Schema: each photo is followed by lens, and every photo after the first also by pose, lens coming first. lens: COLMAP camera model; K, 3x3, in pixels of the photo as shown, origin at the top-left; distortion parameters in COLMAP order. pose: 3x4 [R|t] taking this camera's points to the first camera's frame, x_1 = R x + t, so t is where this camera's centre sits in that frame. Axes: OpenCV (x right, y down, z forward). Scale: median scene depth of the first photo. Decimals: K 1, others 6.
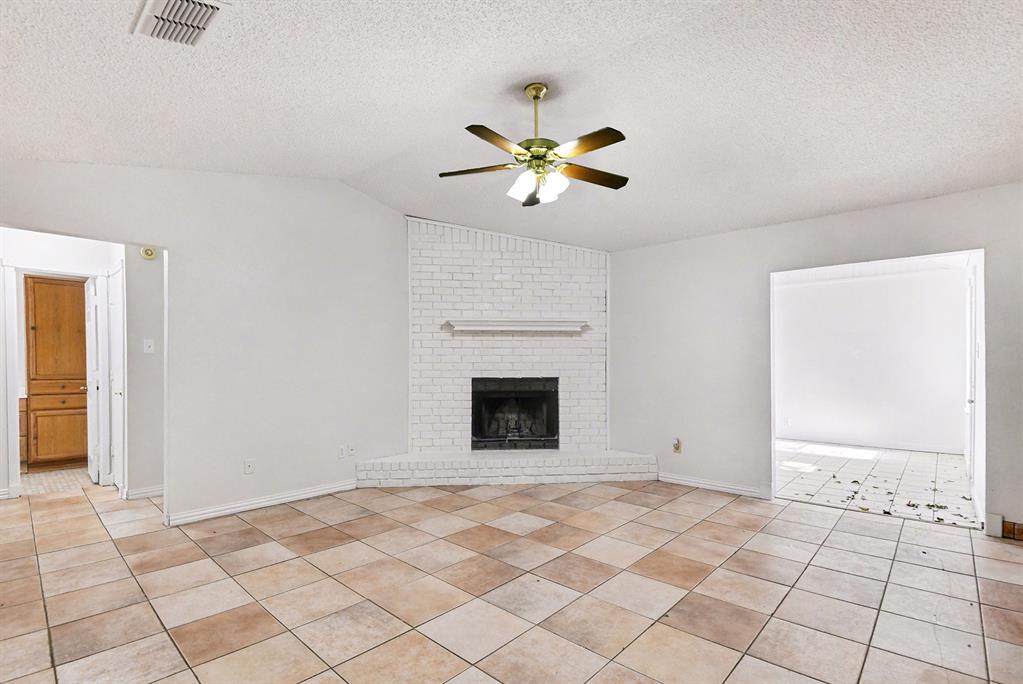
lens RADIAL K [[479.4, 0, 516.7], [0, 479.4, 349.0], [0, 0, 1]] dist [-0.027705, -0.000575]
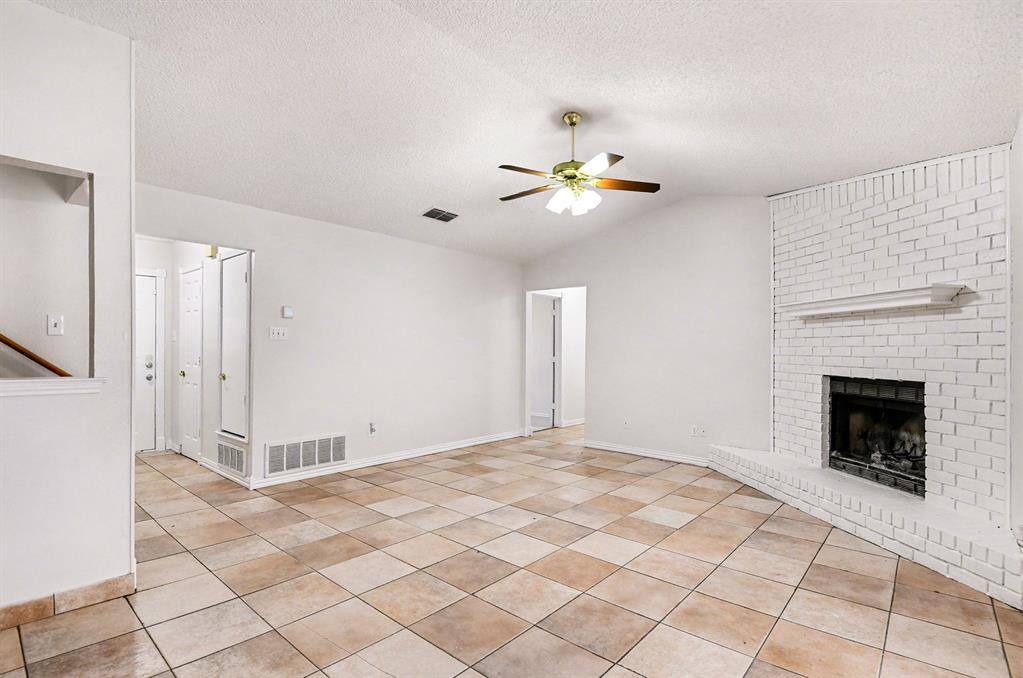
lens RADIAL K [[494.4, 0, 498.3], [0, 494.4, 342.8], [0, 0, 1]] dist [-0.020912, -0.001377]
pose [[0.006633, -0.009694, -0.999931, 0.760144], [0.009780, 0.999906, -0.009629, 0.010468], [0.999930, -0.009715, 0.006727, 0.490054]]
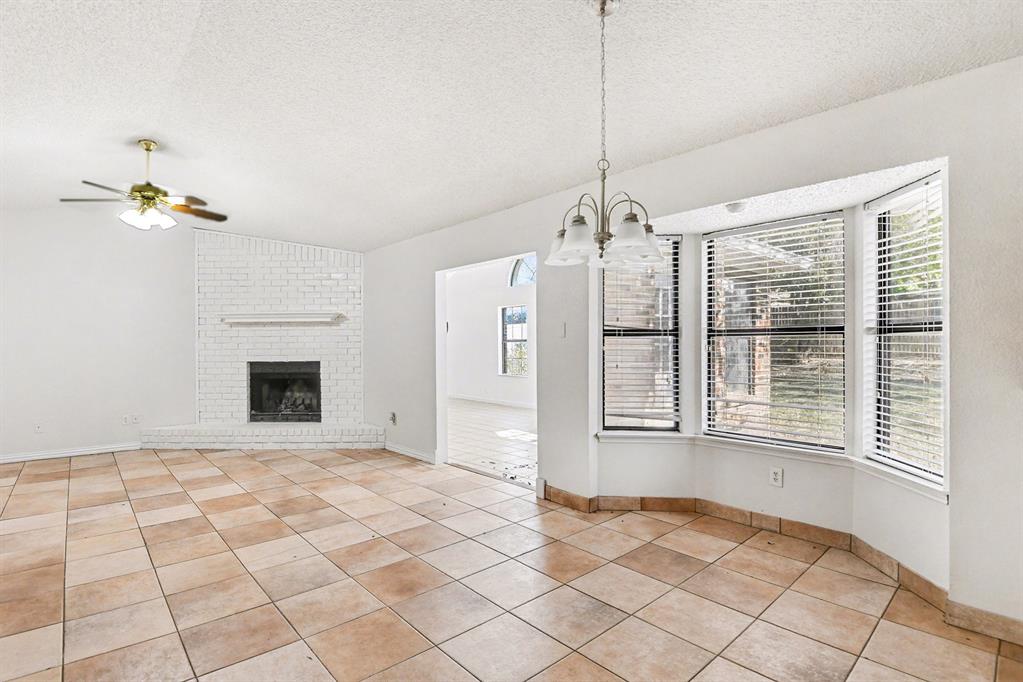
lens RADIAL K [[494.4, 0, 498.3], [0, 494.4, 344.8], [0, 0, 1]] dist [-0.020912, -0.001377]
pose [[0.993209, -0.004337, -0.116264, 0.716310], [0.006715, 0.999776, 0.020069, -0.002571], [0.116151, -0.020714, 0.993016, -0.154756]]
